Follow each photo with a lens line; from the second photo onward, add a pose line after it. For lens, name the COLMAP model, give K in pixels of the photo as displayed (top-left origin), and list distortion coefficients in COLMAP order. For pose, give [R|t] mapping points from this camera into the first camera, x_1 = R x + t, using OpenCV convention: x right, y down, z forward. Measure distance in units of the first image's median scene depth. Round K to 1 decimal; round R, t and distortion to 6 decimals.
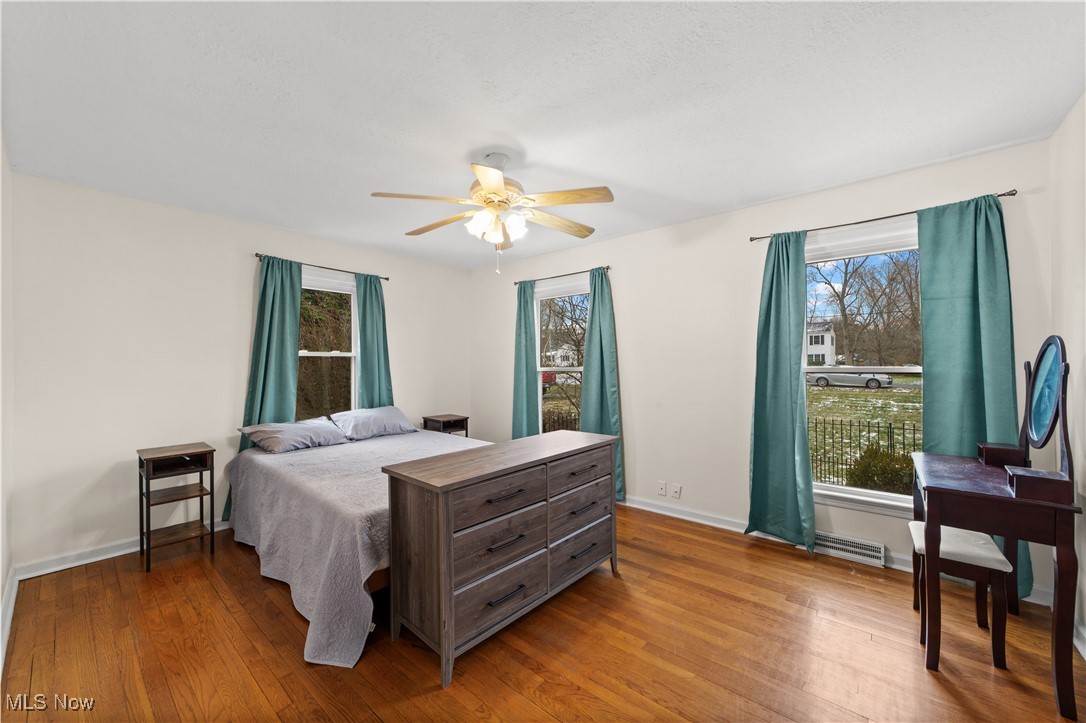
lens RADIAL K [[417.9, 0, 537.7], [0, 417.9, 367.2], [0, 0, 1]] dist [-0.002590, 0.002176]
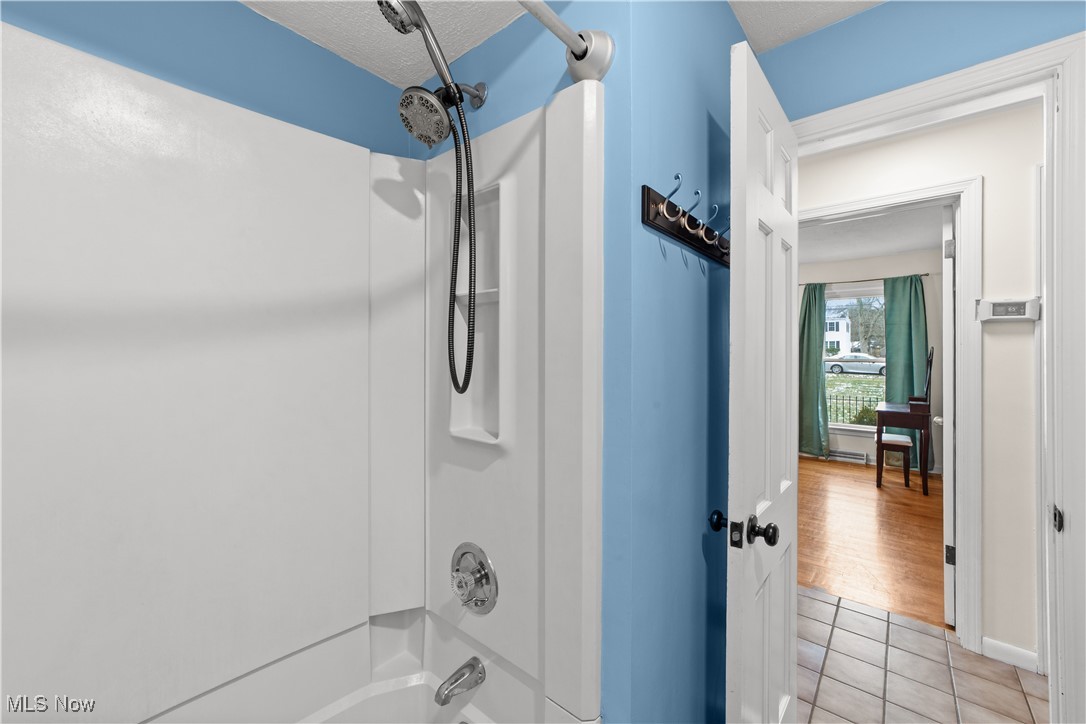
lens RADIAL K [[417.9, 0, 547.1], [0, 417.9, 356.2], [0, 0, 1]] dist [-0.002590, 0.002176]
pose [[0.999958, 0.003136, -0.008649, -0.574760], [-0.003081, 0.999975, 0.006413, -0.018967], [0.008669, -0.006386, 0.999942, -0.863157]]
